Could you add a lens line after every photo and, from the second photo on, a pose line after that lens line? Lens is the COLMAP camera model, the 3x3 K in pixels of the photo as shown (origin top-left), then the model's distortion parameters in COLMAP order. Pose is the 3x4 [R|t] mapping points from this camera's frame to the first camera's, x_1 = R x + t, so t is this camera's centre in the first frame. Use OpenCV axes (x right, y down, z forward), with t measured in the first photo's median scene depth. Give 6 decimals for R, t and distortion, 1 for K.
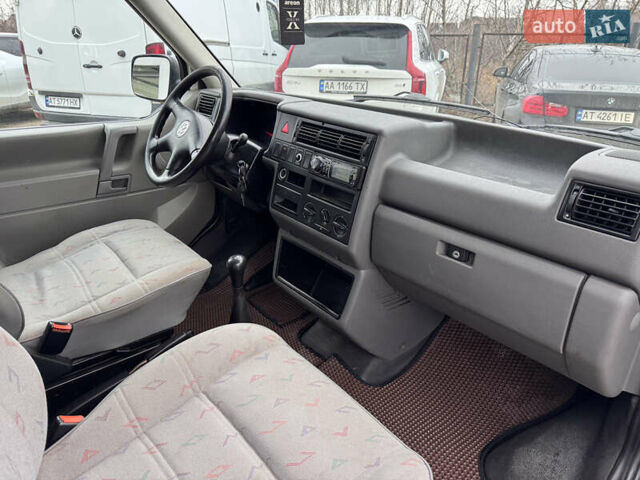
lens RADIAL K [[448.9, 0, 322.6], [0, 448.9, 240.6], [0, 0, 1]] dist [0.057914, -0.066406]
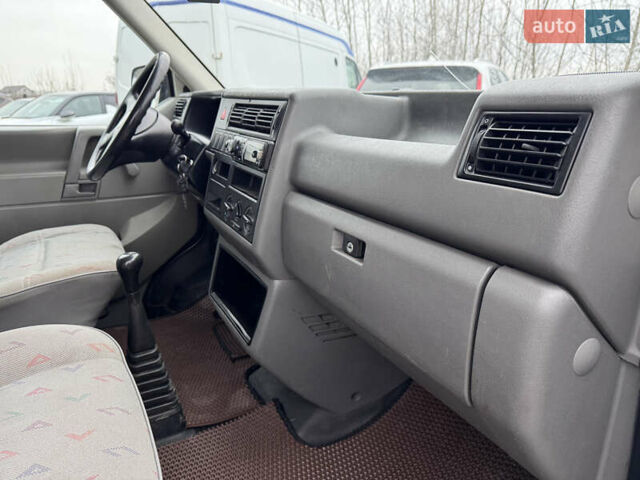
lens RADIAL K [[454.6, 0, 316.6], [0, 454.6, 239.5], [0, 0, 1]] dist [0.041401, -0.047134]
pose [[0.977157, 0.048979, -0.206796, 0.332850], [-0.075415, 0.989667, -0.121952, 0.092097], [0.198686, 0.134762, 0.970754, 0.267285]]
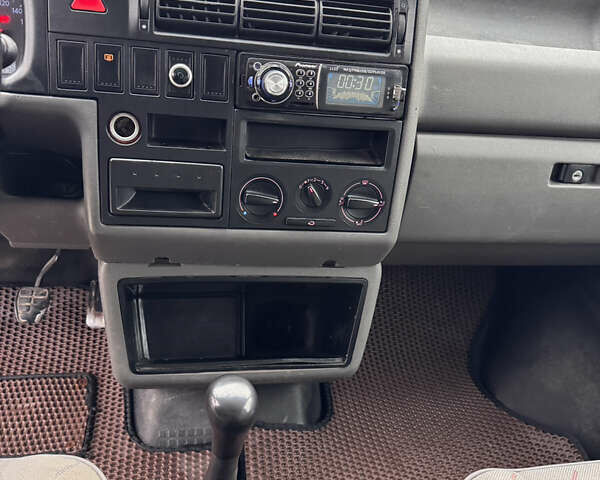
lens RADIAL K [[556.4, 0, 300.0], [0, 556.4, 240.0], [0, 0, 1]] dist [0.010322, -0.009489]
pose [[0.512175, -0.428577, 0.744311, -0.469439], [0.246462, 0.903497, 0.350641, -0.228106], [-0.822760, 0.003855, 0.568376, 0.744471]]
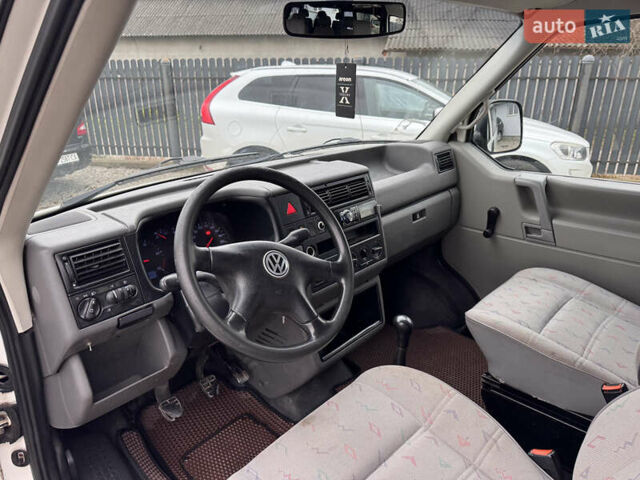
lens RADIAL K [[448.9, 0, 322.6], [0, 448.9, 240.6], [0, 0, 1]] dist [0.057914, -0.066406]
pose [[-0.121683, -0.367873, 0.921880, -1.107418], [0.413465, 0.825577, 0.384019, -0.608918], [-0.902353, 0.427893, 0.051644, 1.098345]]
